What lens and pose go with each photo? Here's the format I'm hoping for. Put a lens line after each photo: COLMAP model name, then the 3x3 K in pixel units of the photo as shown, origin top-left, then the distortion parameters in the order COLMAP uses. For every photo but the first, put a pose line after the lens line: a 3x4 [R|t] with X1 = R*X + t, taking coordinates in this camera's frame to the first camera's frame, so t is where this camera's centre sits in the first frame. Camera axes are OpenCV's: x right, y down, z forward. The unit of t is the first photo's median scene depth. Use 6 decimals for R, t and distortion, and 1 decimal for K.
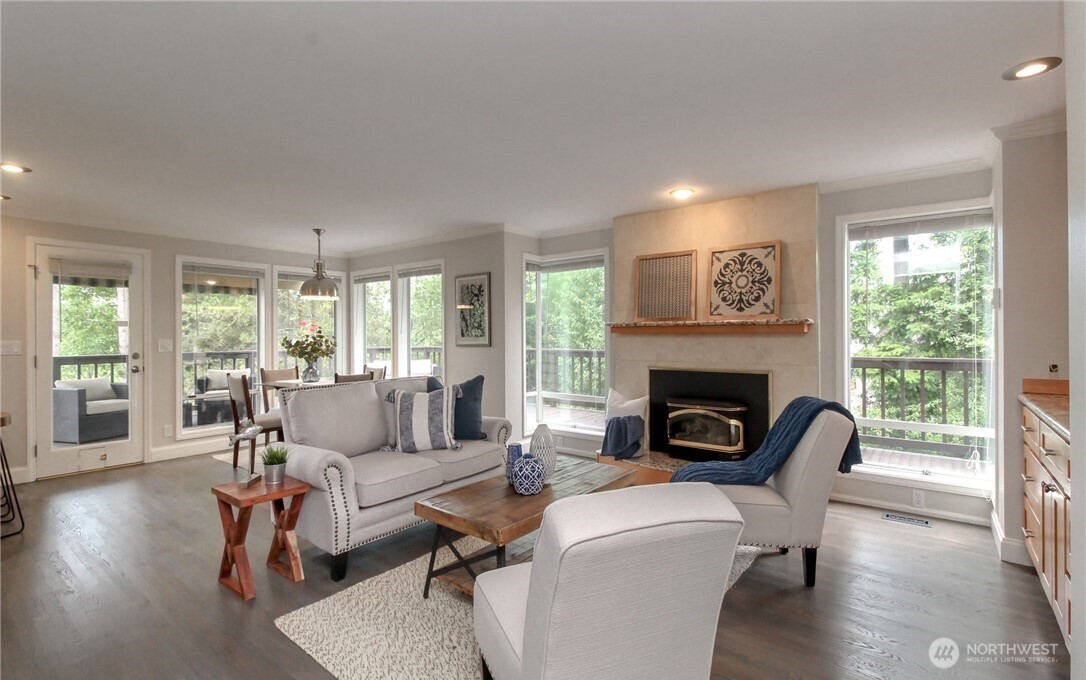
lens RADIAL K [[496.3, 0, 543.0], [0, 496.3, 340.0], [0, 0, 1]] dist [0.017241, -0.000621]
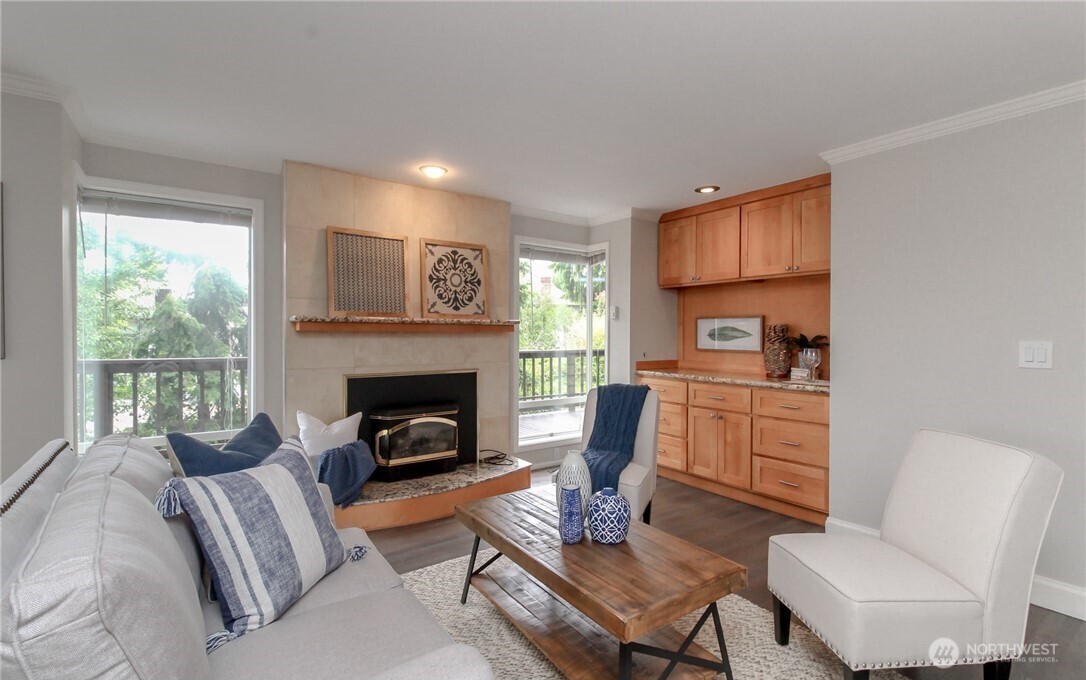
lens RADIAL K [[496.3, 0, 543.0], [0, 496.3, 340.0], [0, 0, 1]] dist [0.017241, -0.000621]
pose [[0.271425, -0.002472, 0.962457, -0.496293], [0.010693, 0.999943, -0.000447, 0.003088], [-0.962400, 0.010413, 0.271435, 0.571433]]
